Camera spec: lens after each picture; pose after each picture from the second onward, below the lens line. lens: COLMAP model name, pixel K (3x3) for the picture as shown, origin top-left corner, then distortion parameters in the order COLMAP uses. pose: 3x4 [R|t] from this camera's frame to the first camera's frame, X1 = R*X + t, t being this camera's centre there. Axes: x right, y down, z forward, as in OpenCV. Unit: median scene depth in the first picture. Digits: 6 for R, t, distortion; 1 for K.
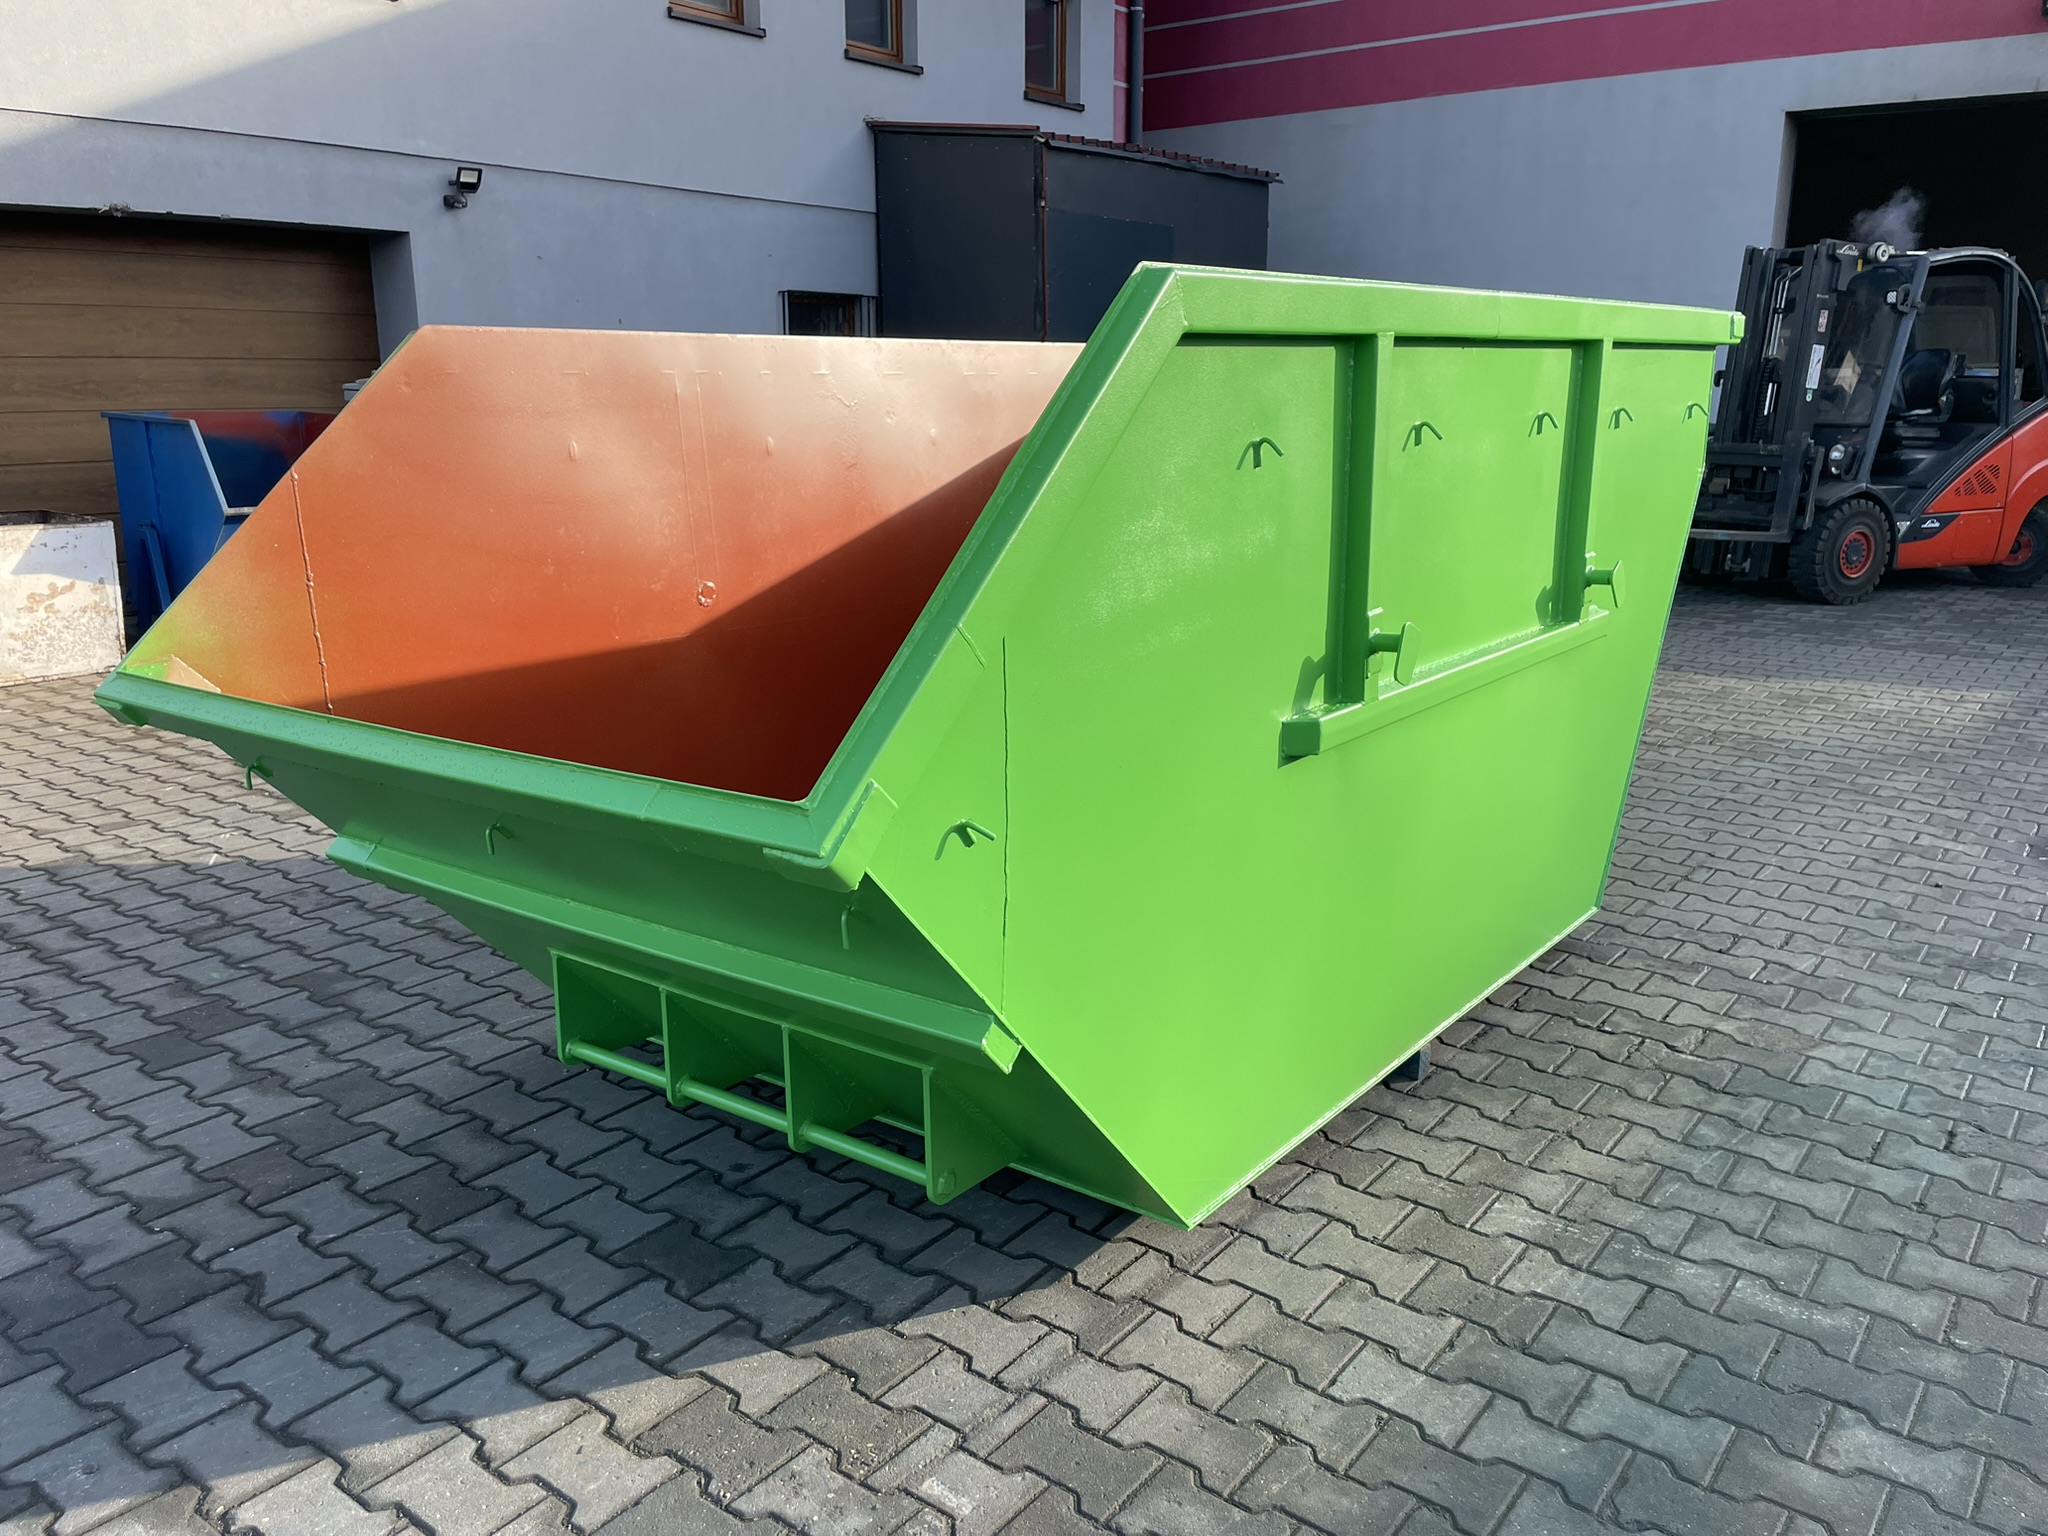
lens RADIAL K [[1538.1, 0, 1050.1], [0, 1538.1, 781.9], [0, 0, 1]] dist [0.105040, -0.153583]
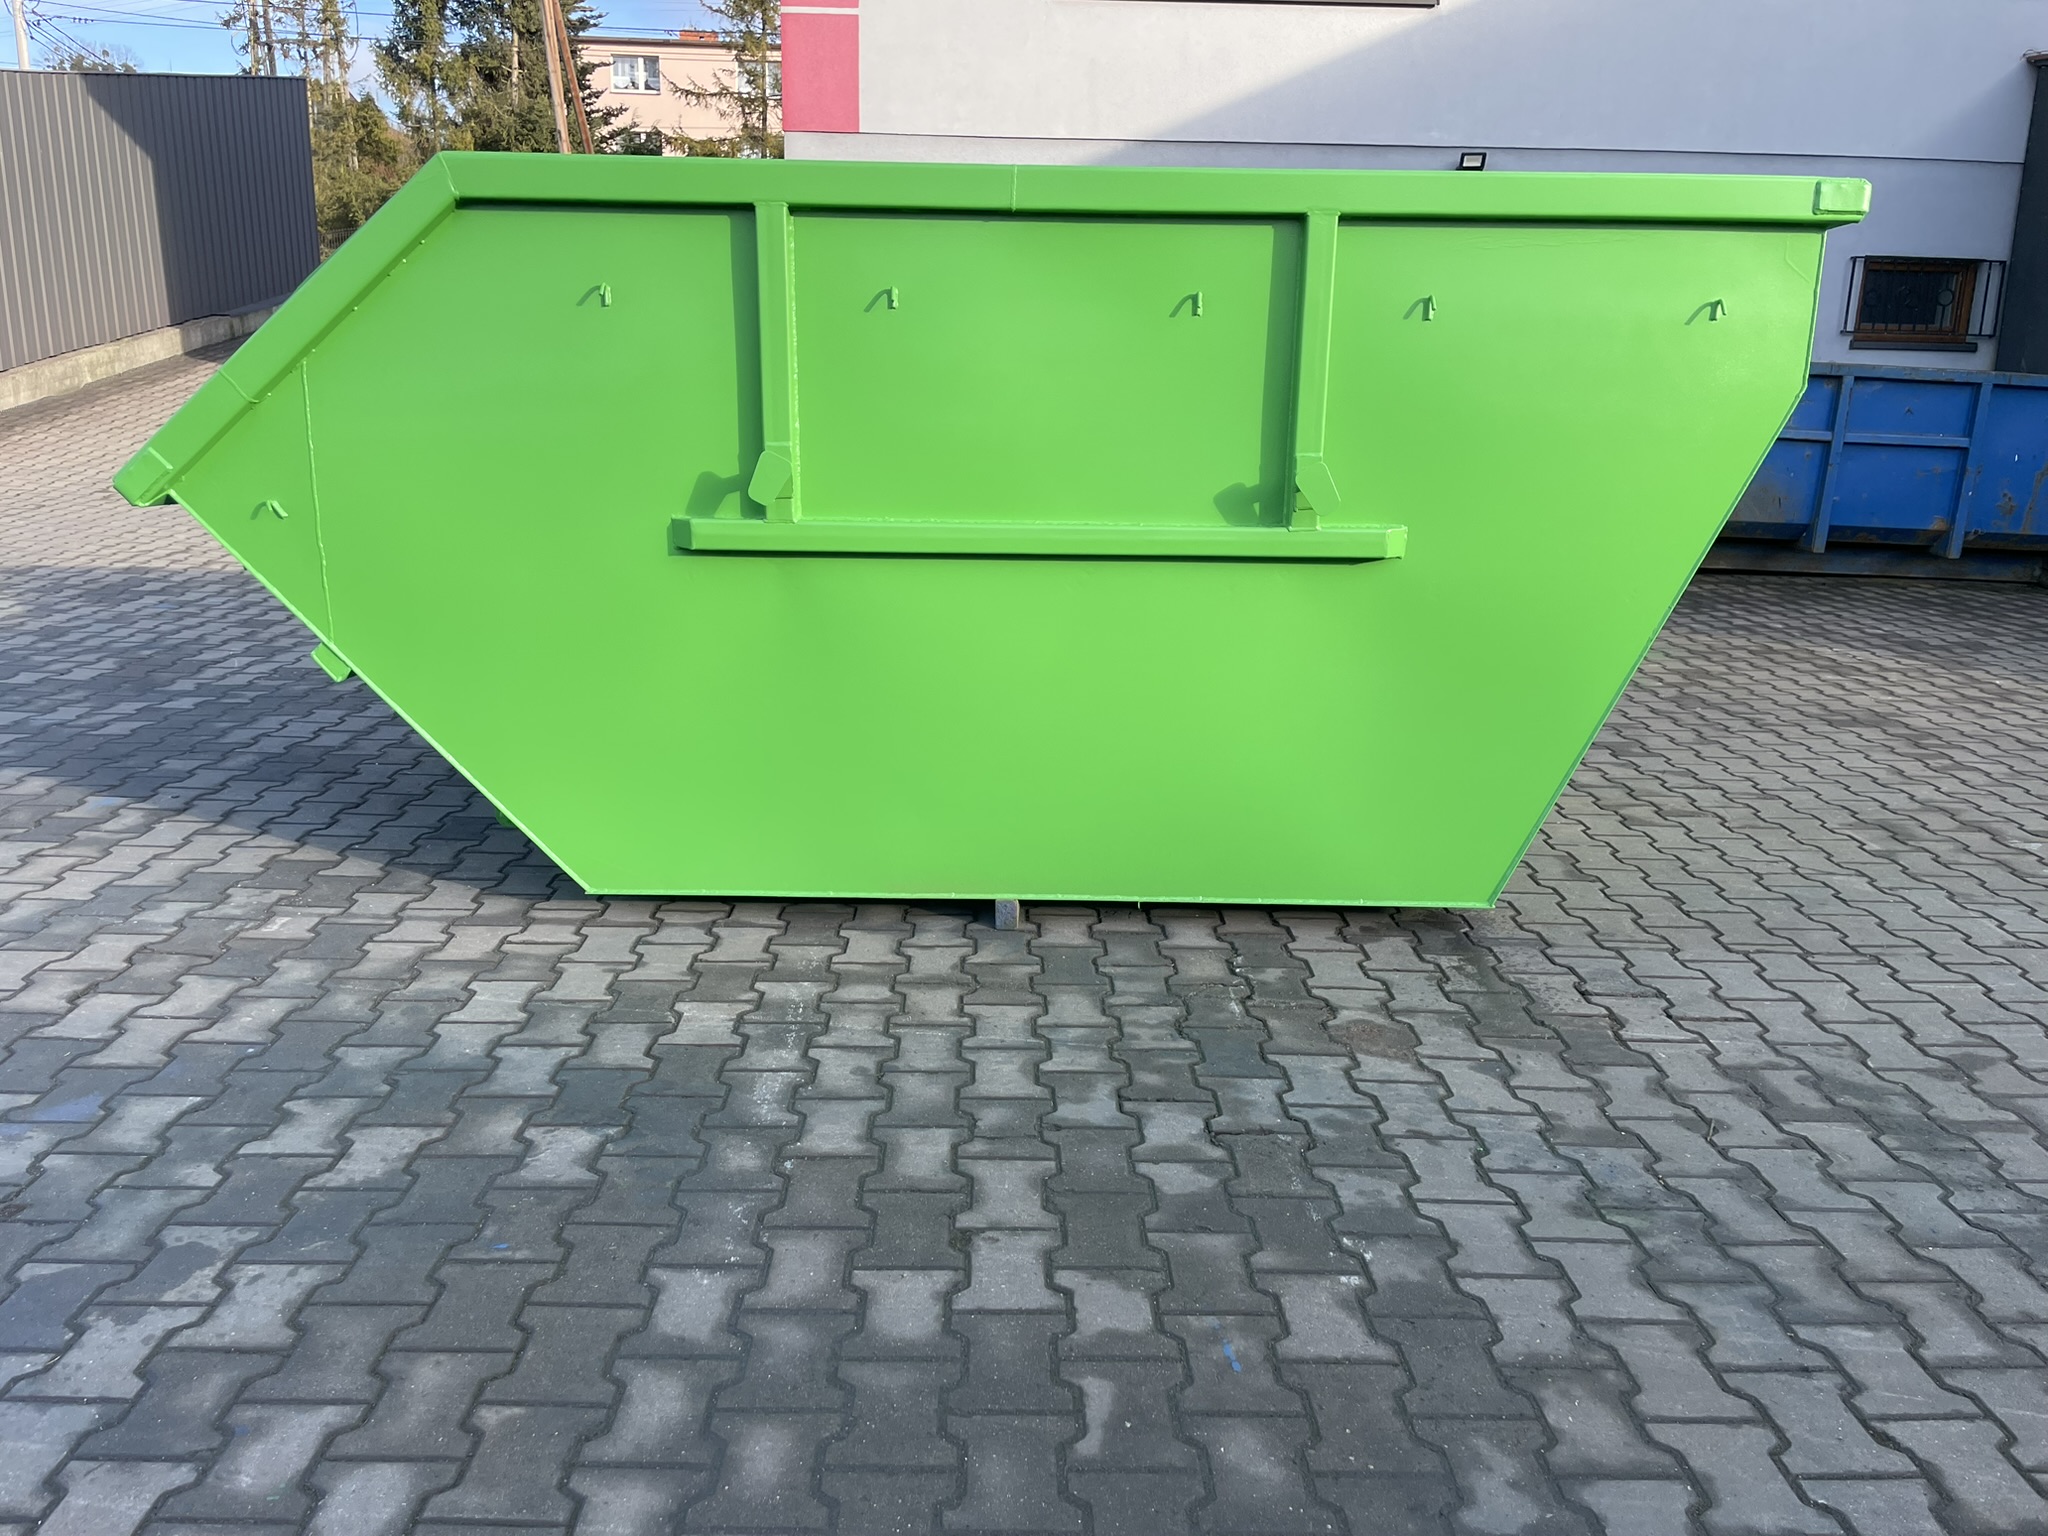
lens RADIAL K [[1551.5, 0, 997.7], [0, 1551.5, 757.5], [0, 0, 1]] dist [0.090128, -0.119568]
pose [[0.616589, 0.202266, -0.760859, 1.170286], [-0.219932, 0.972211, 0.080222, -0.007187], [0.755942, 0.117874, 0.643939, 0.354493]]
